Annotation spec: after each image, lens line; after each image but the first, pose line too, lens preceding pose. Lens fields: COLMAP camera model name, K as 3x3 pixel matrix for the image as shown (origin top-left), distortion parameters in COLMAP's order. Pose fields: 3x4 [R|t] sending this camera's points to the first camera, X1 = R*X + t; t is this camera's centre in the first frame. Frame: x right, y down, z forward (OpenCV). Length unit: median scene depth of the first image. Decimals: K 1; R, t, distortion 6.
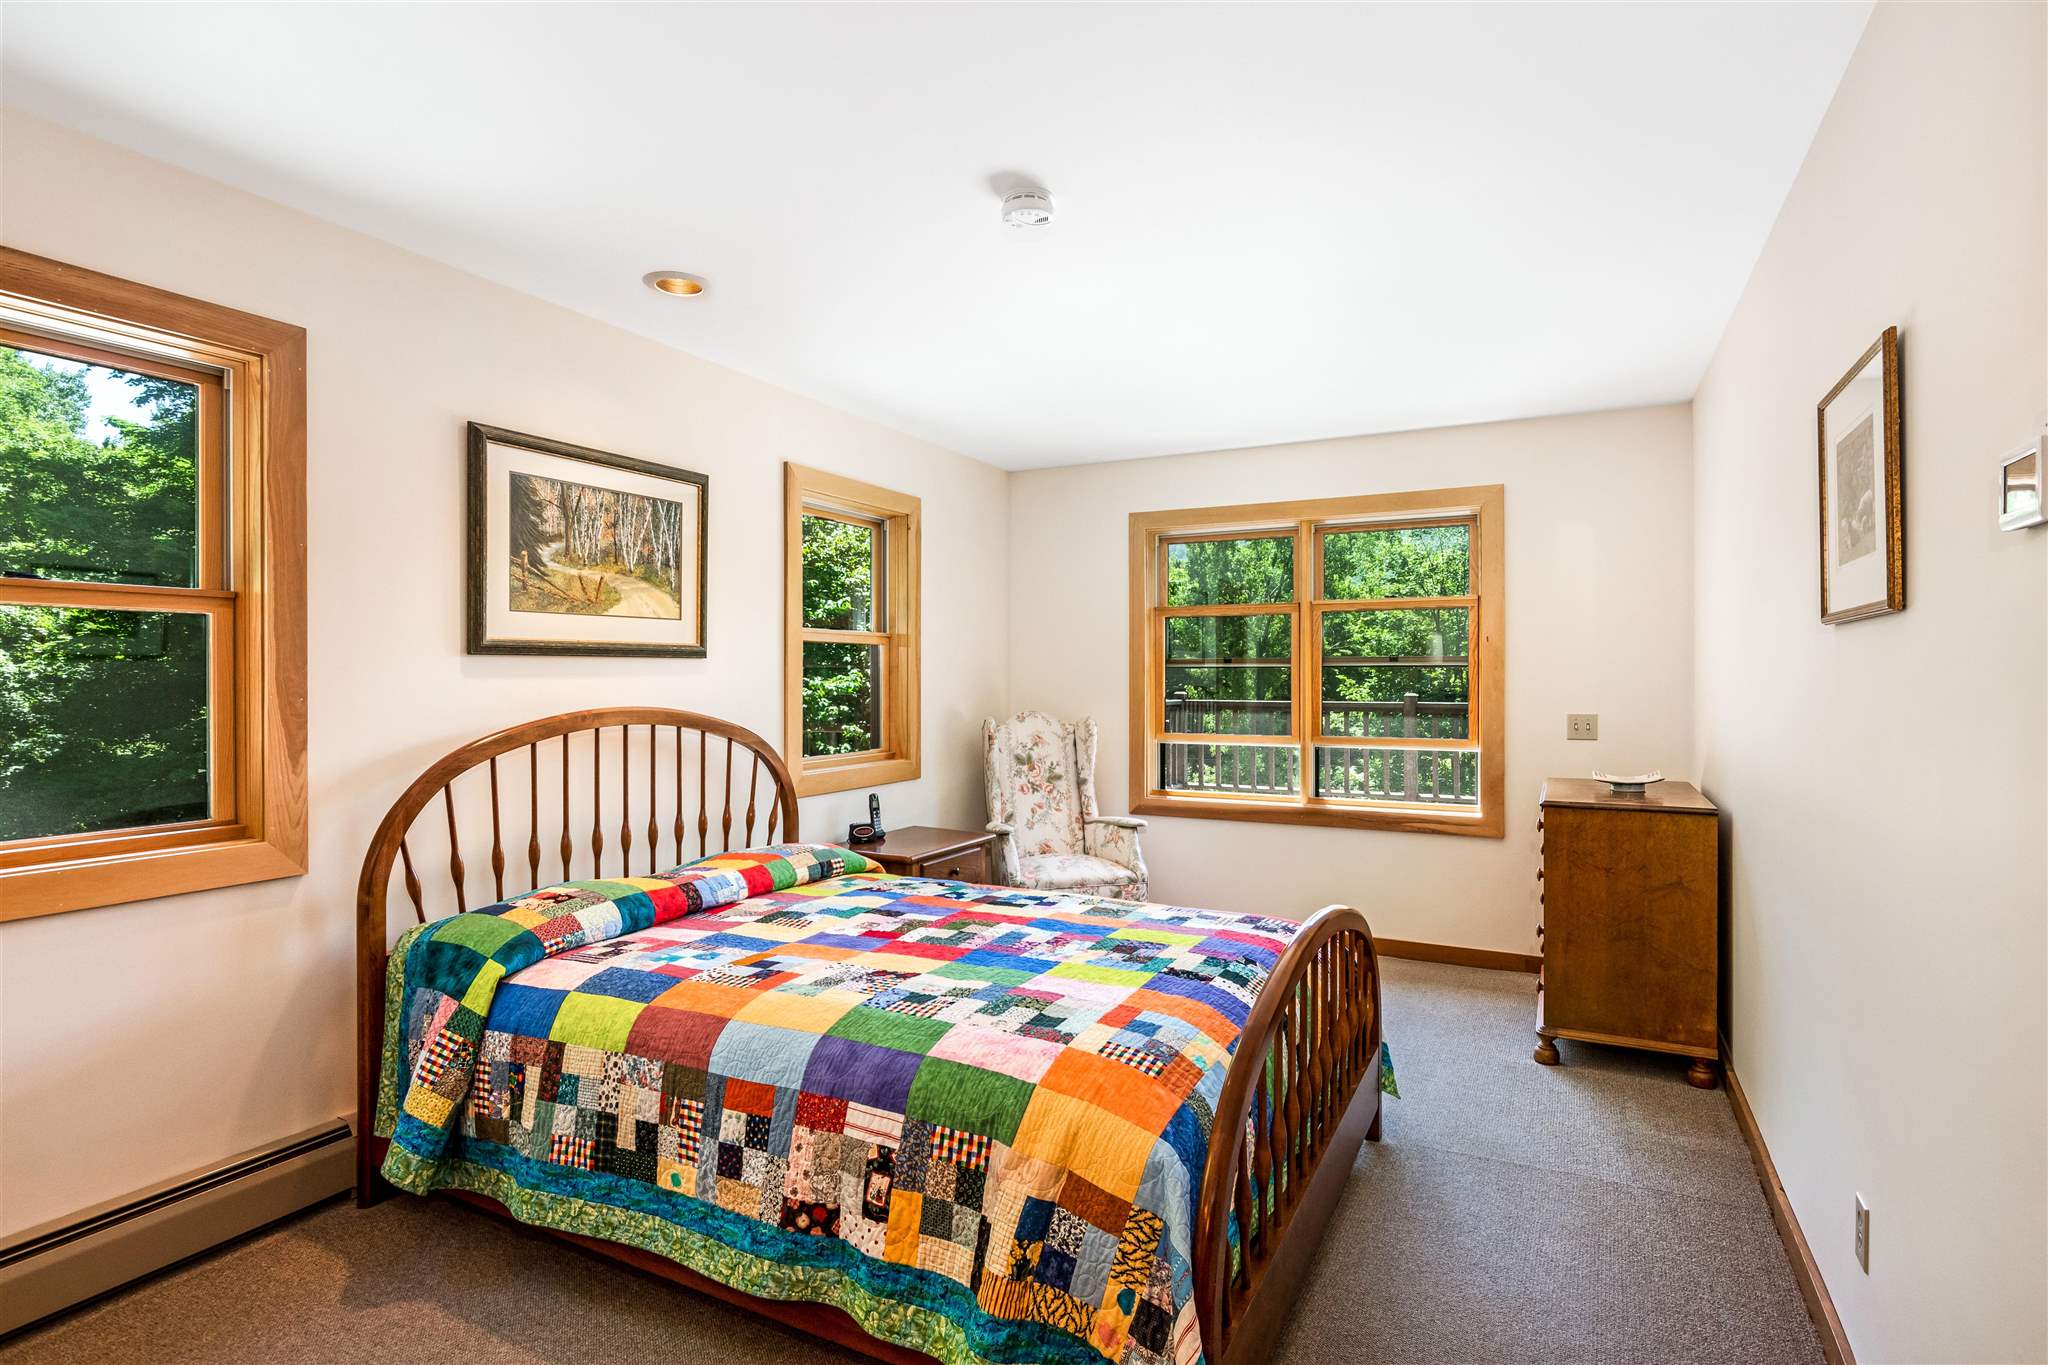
lens RADIAL K [[1069.3, 0, 1013.6], [0, 1069.3, 679.0], [0, 0, 1]] dist [-0.007475, -0.001370]
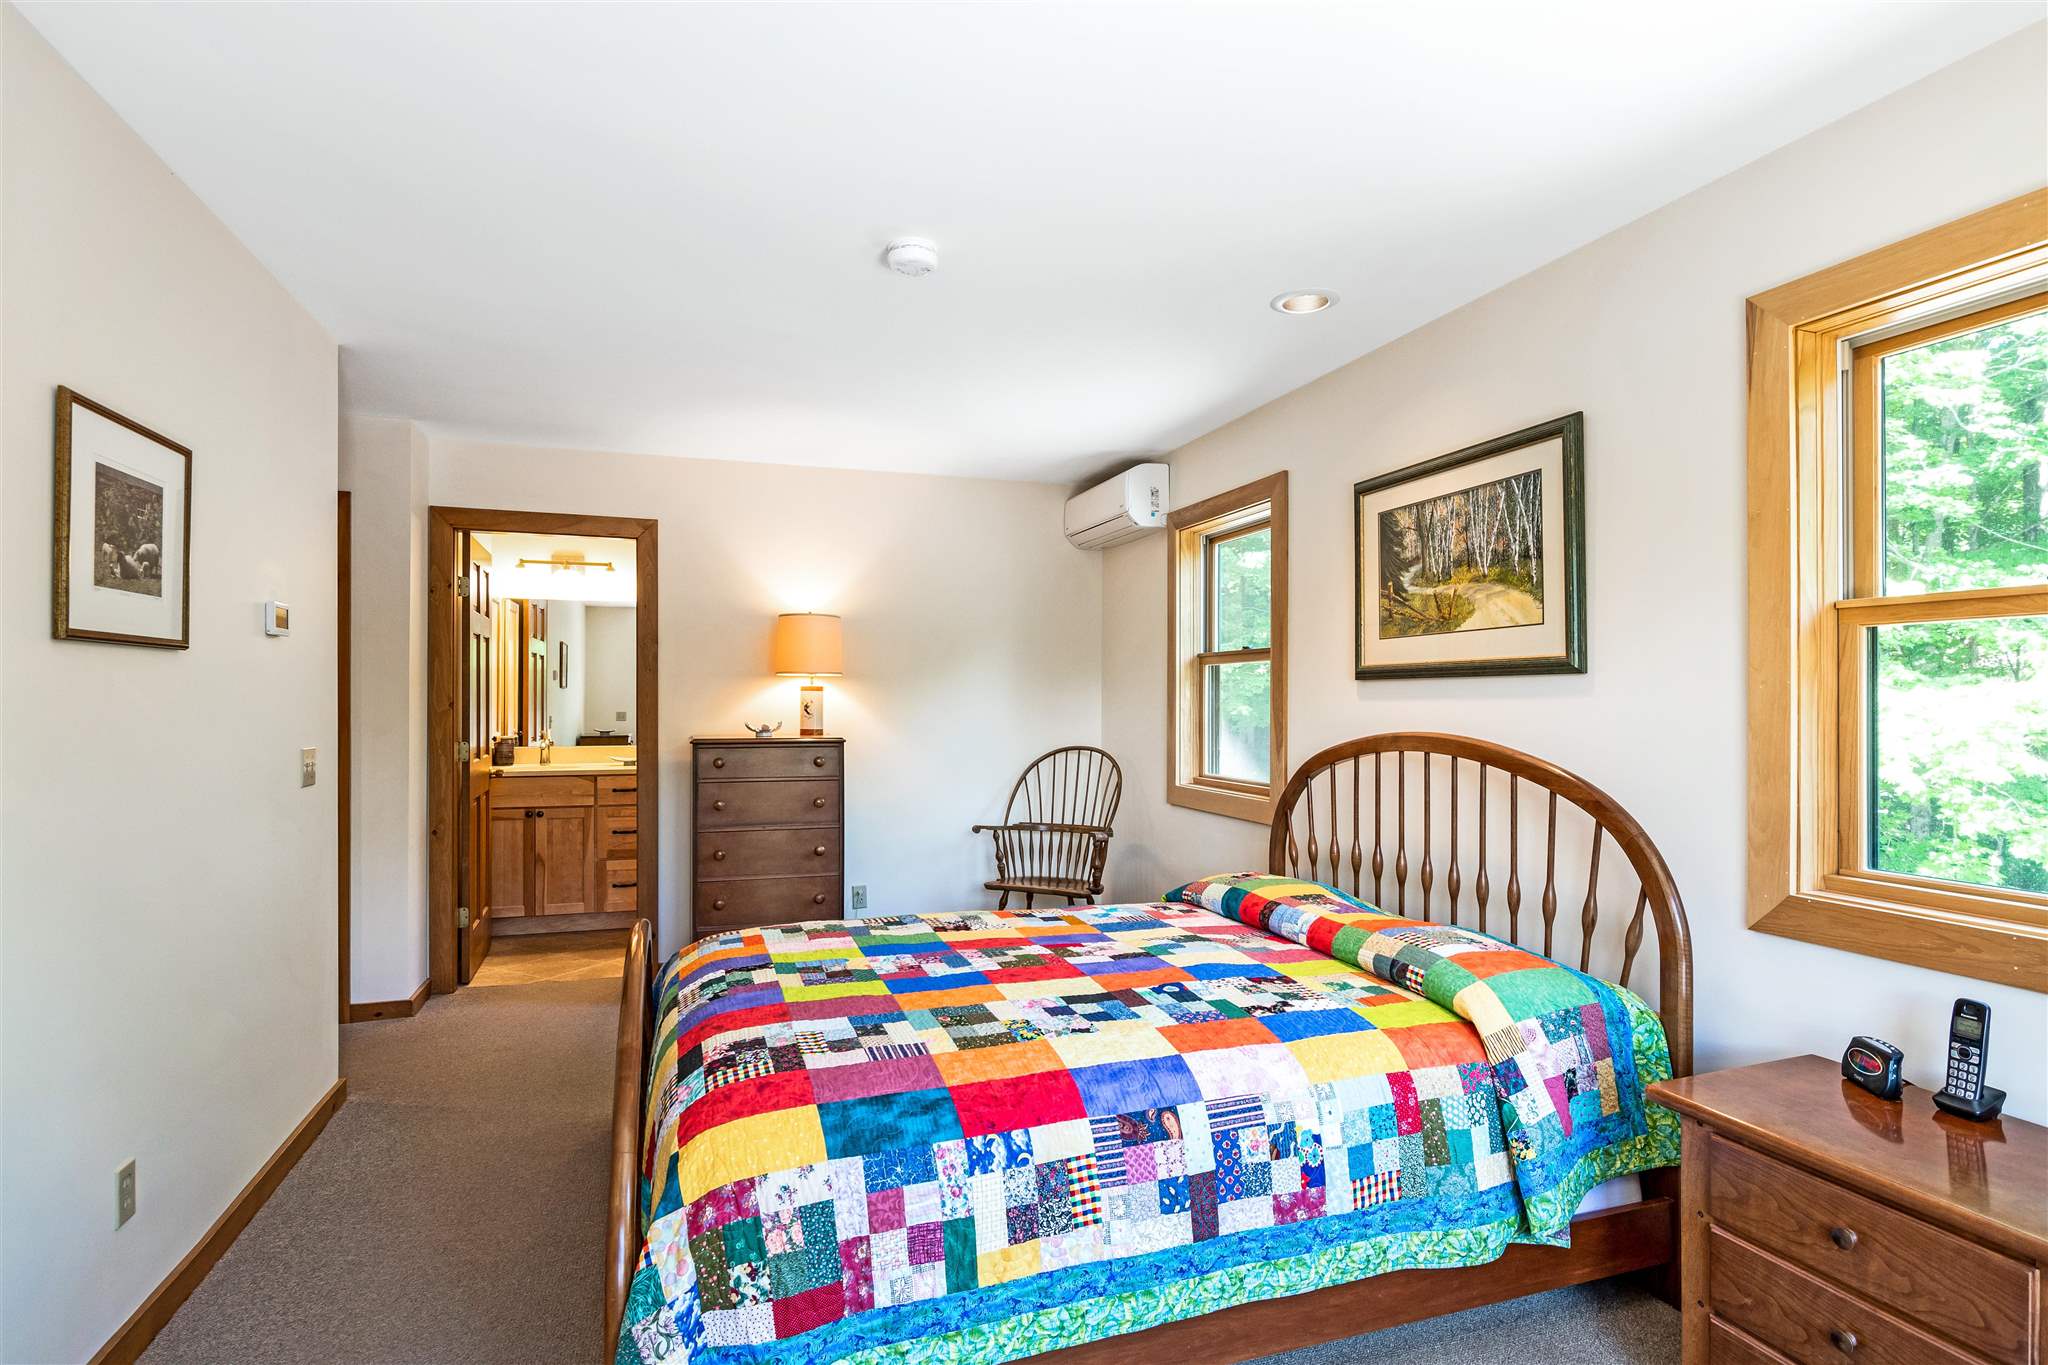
lens RADIAL K [[1069.3, 0, 1013.6], [0, 1069.3, 679.0], [0, 0, 1]] dist [-0.007475, -0.001370]
pose [[-0.713824, -0.012075, -0.700221, 0.526097], [-0.002949, 0.999894, -0.014236, -0.005324], [0.700319, -0.008097, -0.713784, 1.398738]]
